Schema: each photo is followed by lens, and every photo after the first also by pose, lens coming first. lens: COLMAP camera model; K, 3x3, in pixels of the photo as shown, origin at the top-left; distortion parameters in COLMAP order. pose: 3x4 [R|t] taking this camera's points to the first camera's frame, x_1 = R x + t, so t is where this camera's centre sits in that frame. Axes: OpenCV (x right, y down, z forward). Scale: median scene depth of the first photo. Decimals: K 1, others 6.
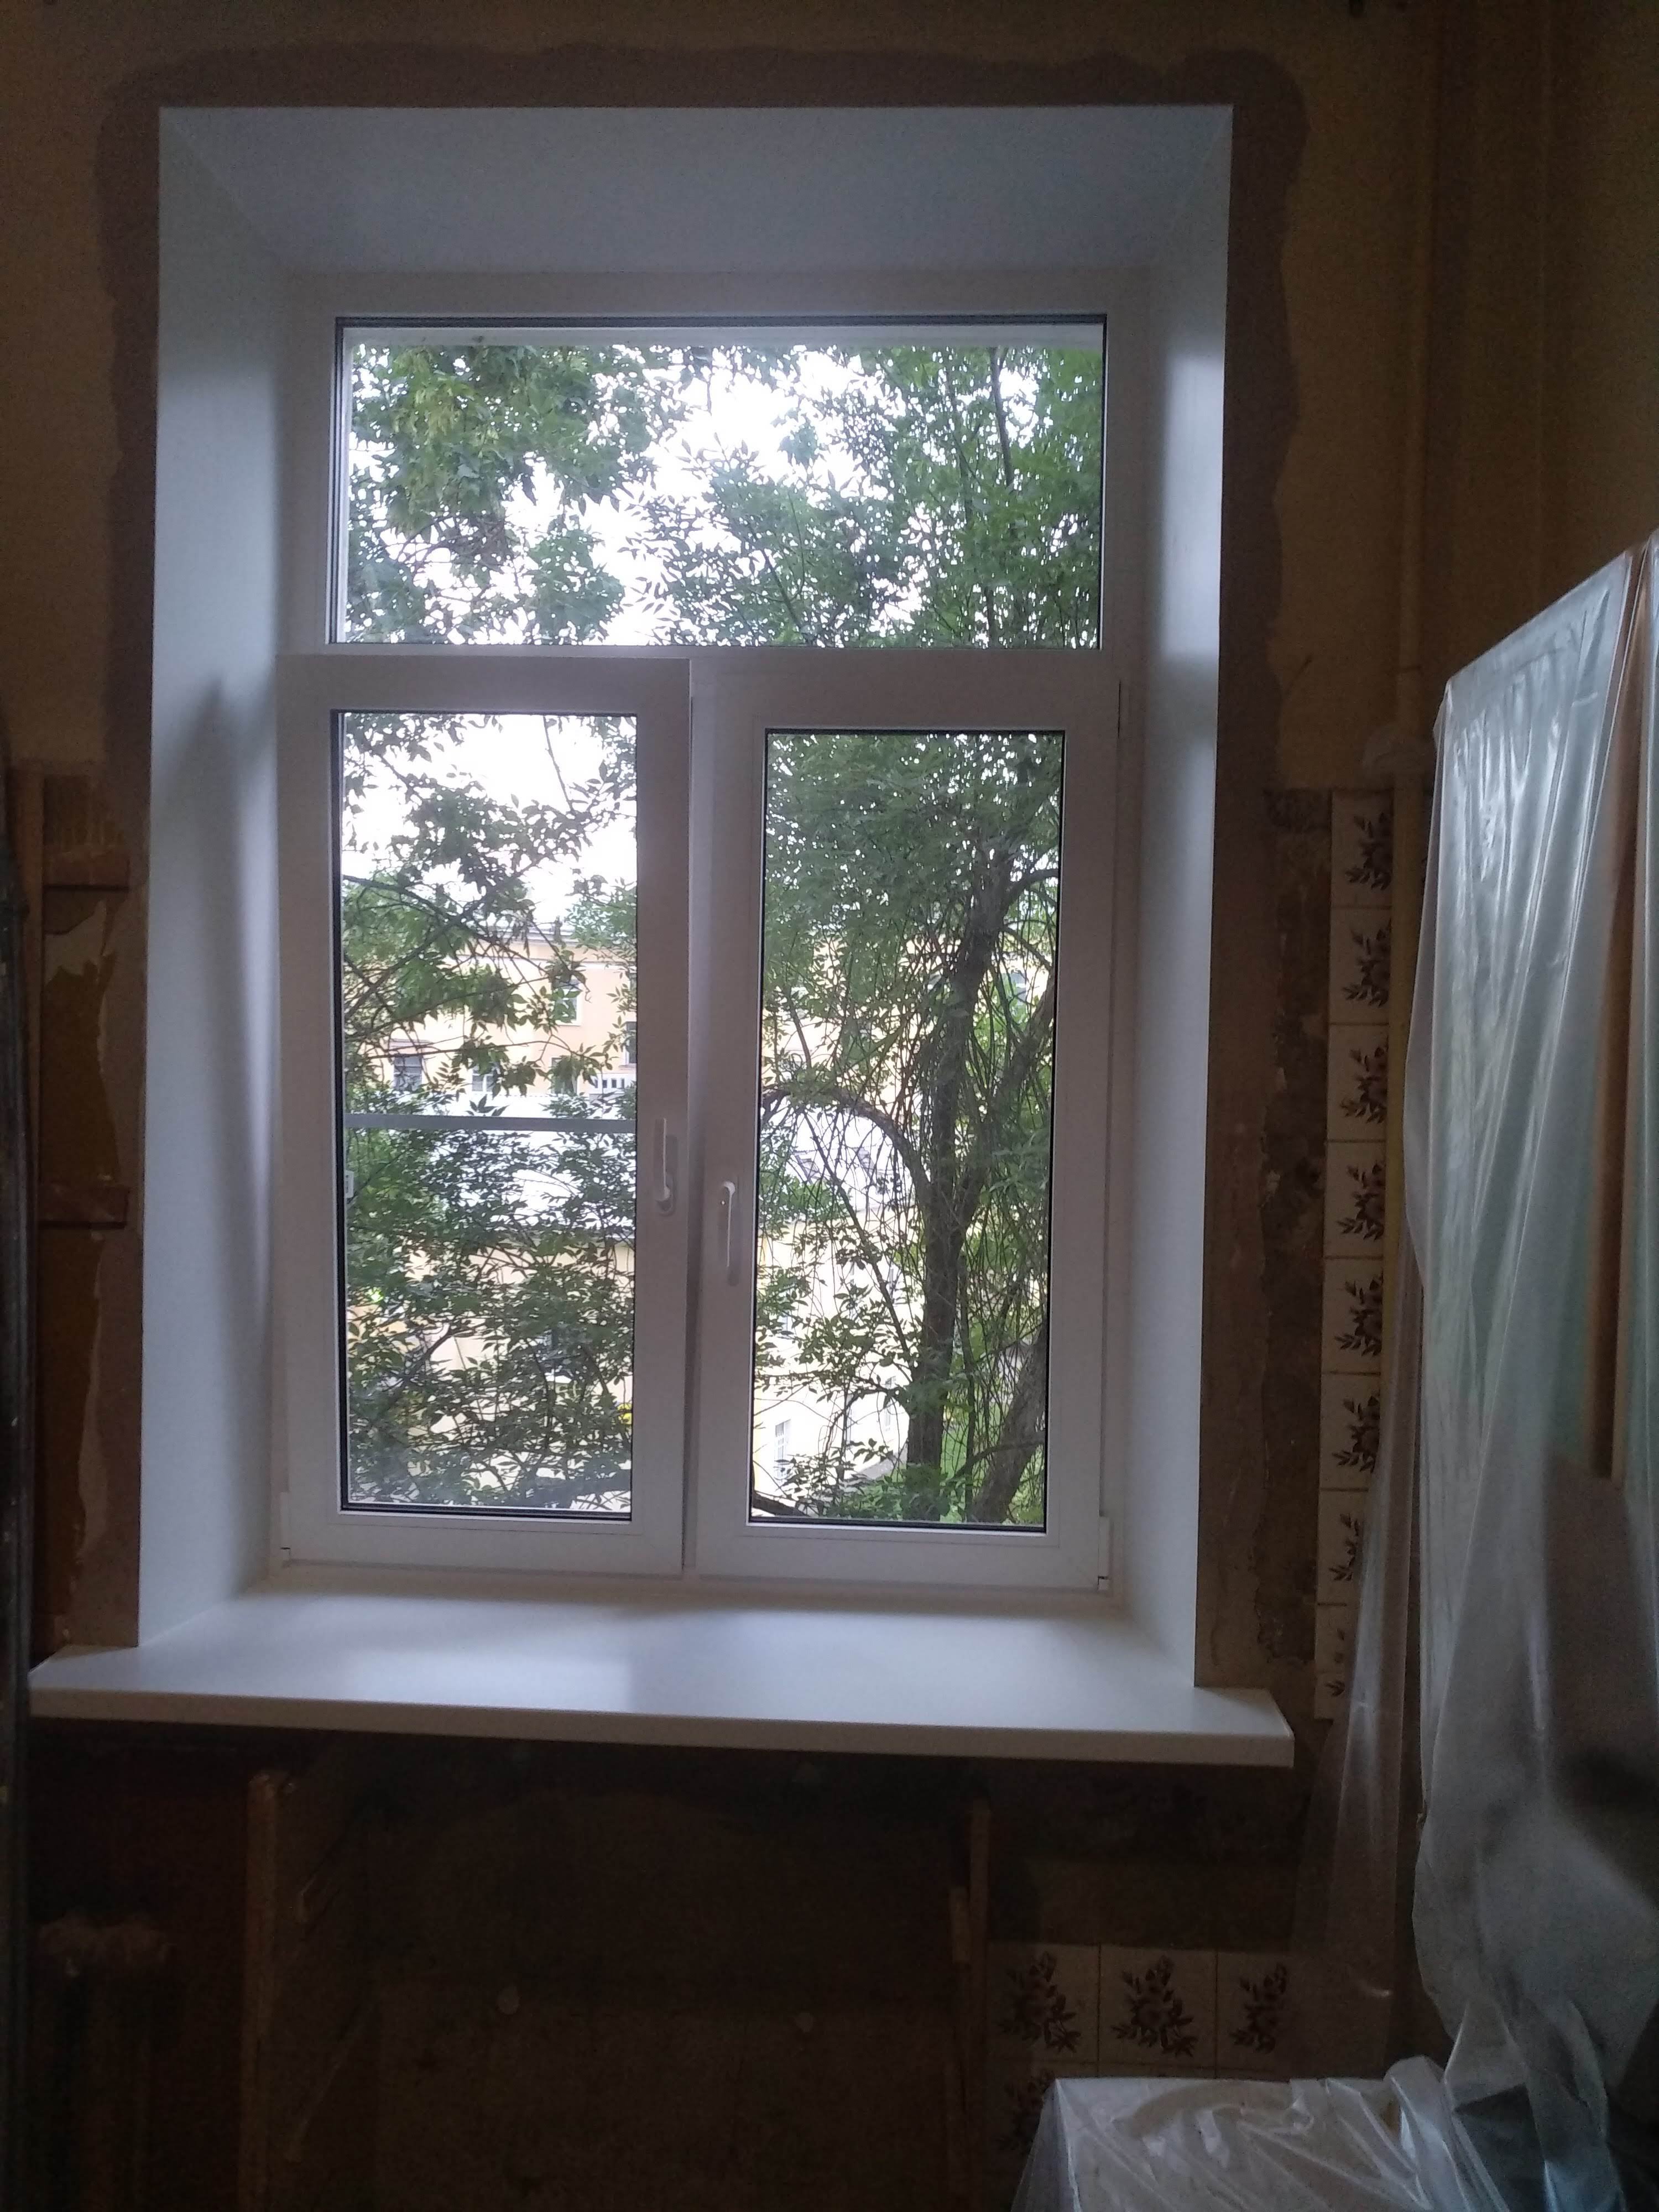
lens RADIAL K [[1723.0, 0, 829.5], [0, 1723.0, 1106.0], [0, 0, 1]] dist [0.000000, 0.008603]
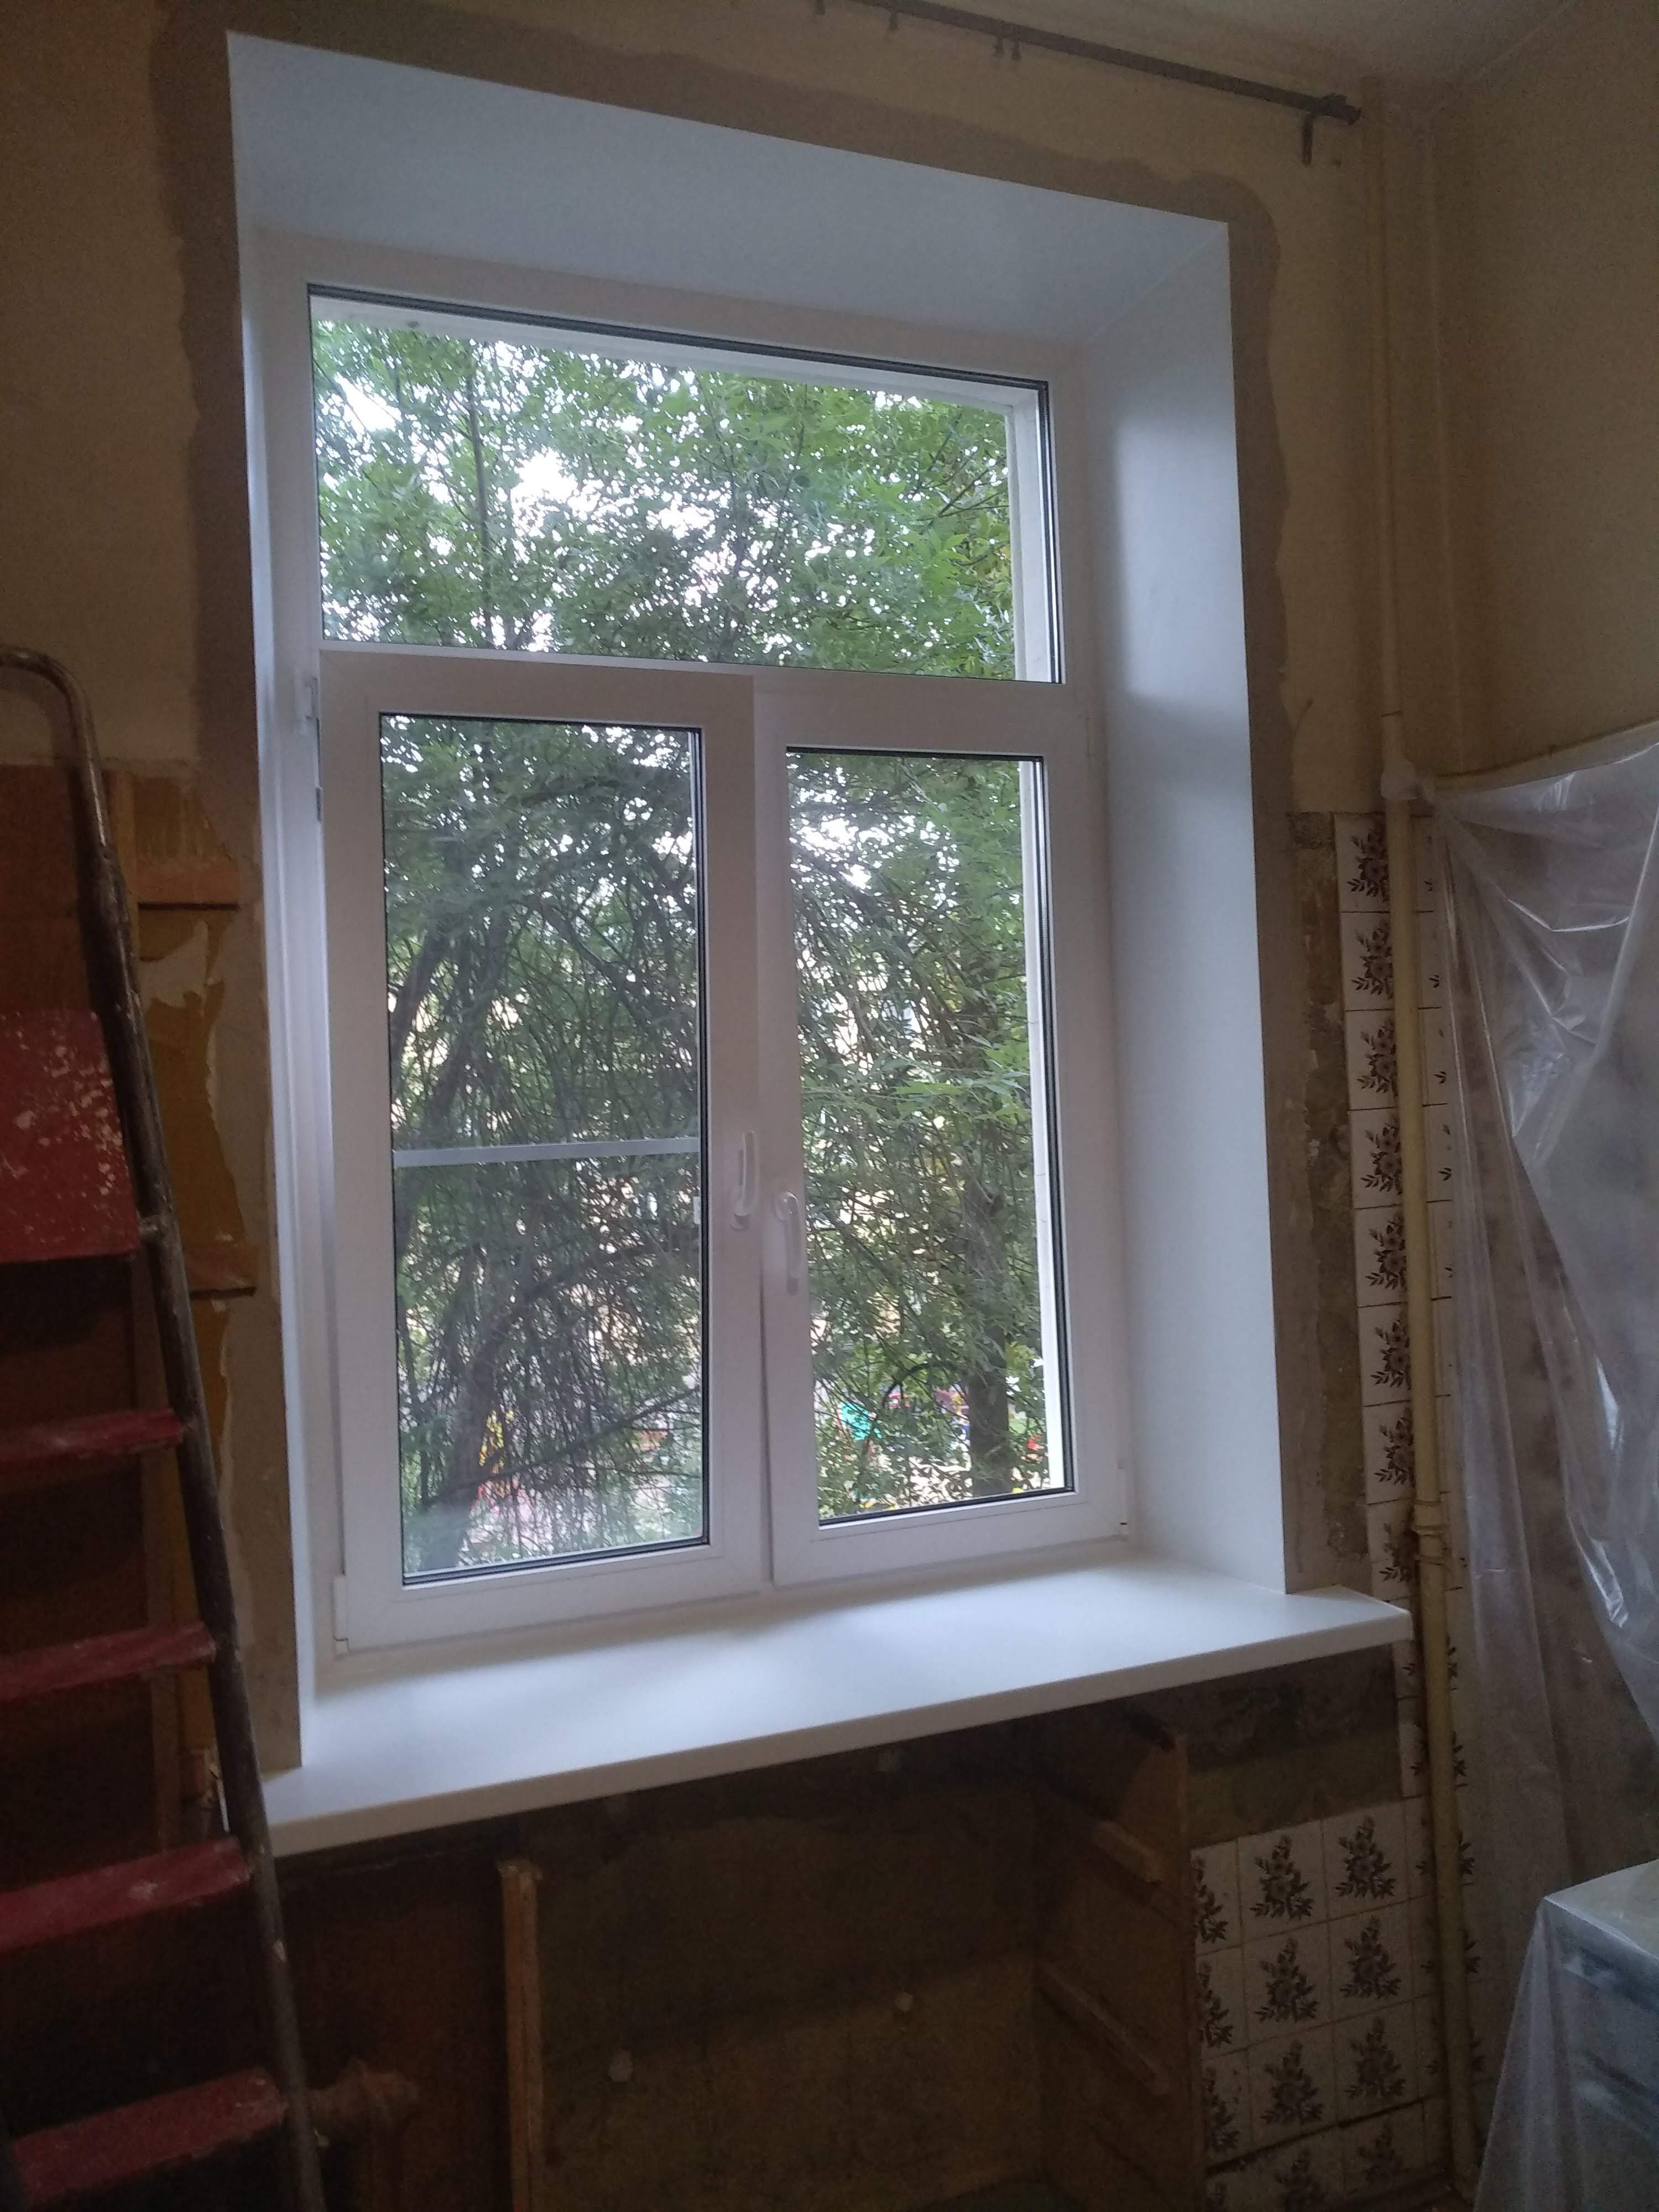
lens RADIAL K [[1712.3, 0, 829.5], [0, 1712.3, 1106.0], [0, 0, 1]] dist [-0.002353, 0.001219]
pose [[0.906422, -0.058026, 0.418369, -0.147106], [0.065023, 0.997881, -0.002475, -0.000844], [-0.417338, 0.029447, 0.908274, 0.024350]]
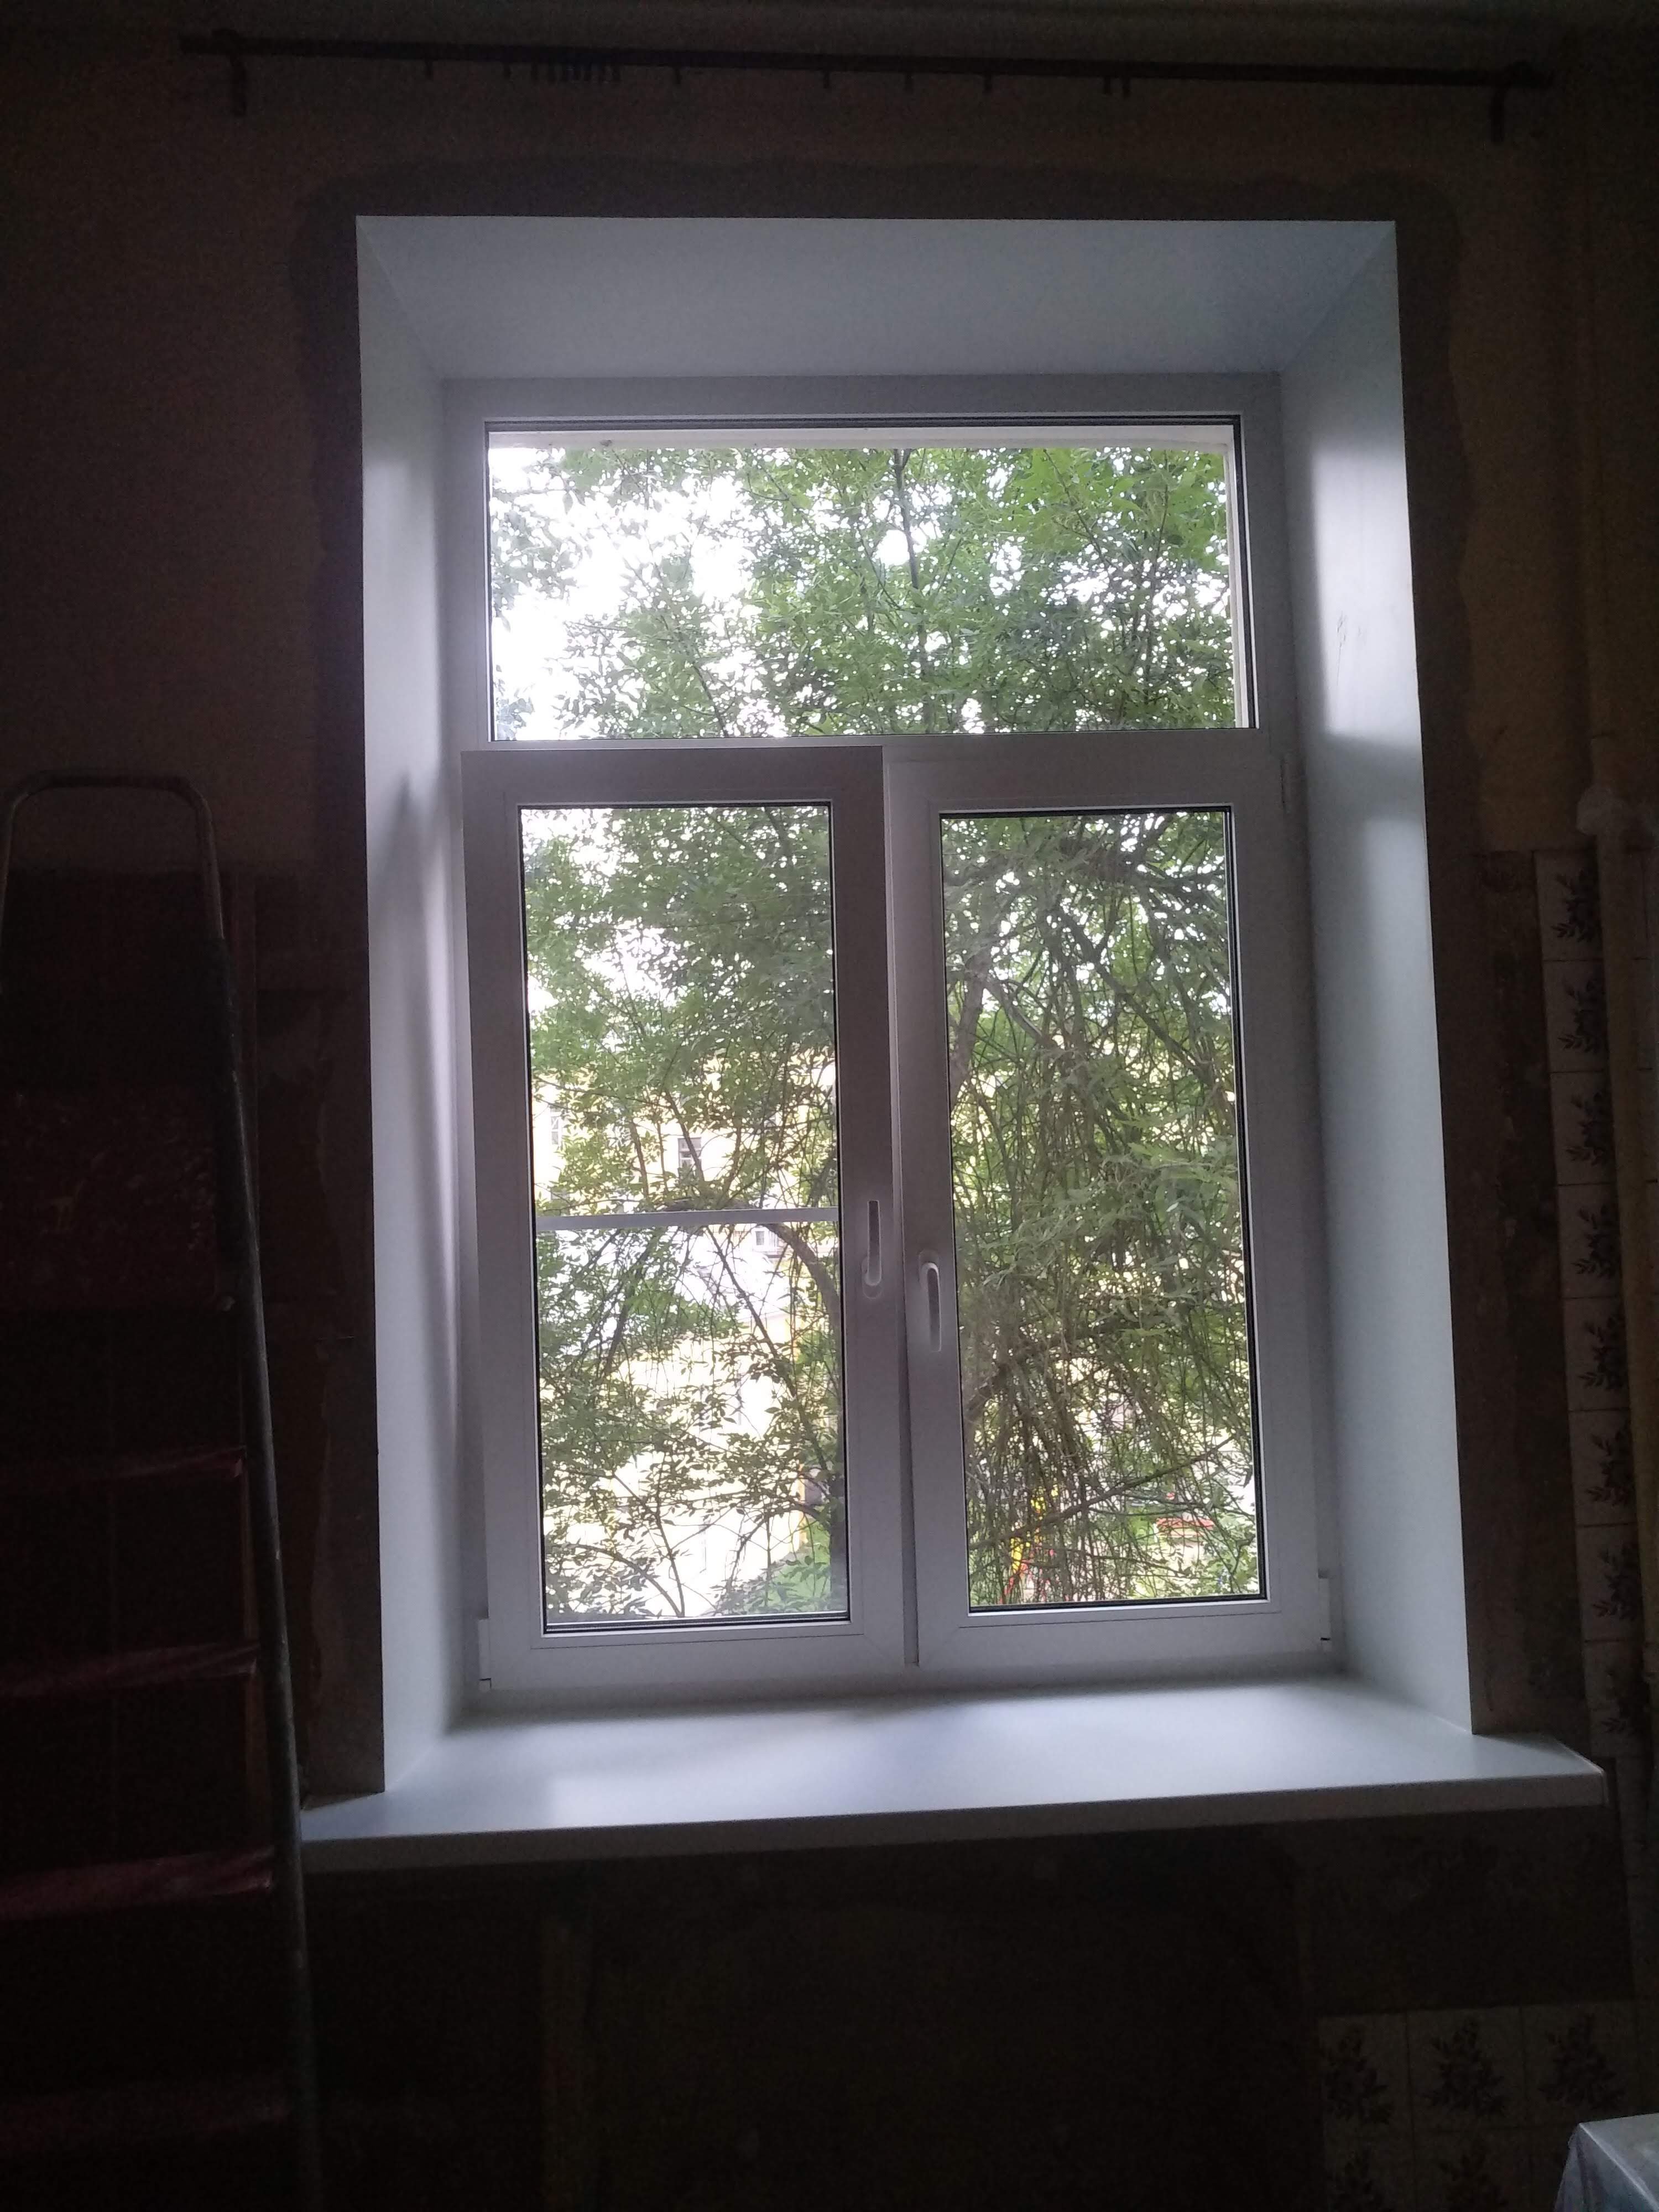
lens RADIAL K [[1724.9, 0, 829.5], [0, 1724.9, 1106.0], [0, 0, 1]] dist [0.009199, 0.001084]
pose [[0.992629, -0.046688, 0.111842, -0.072759], [0.054186, 0.996416, -0.064962, 0.004643], [-0.108409, 0.070543, 0.991600, 0.004320]]
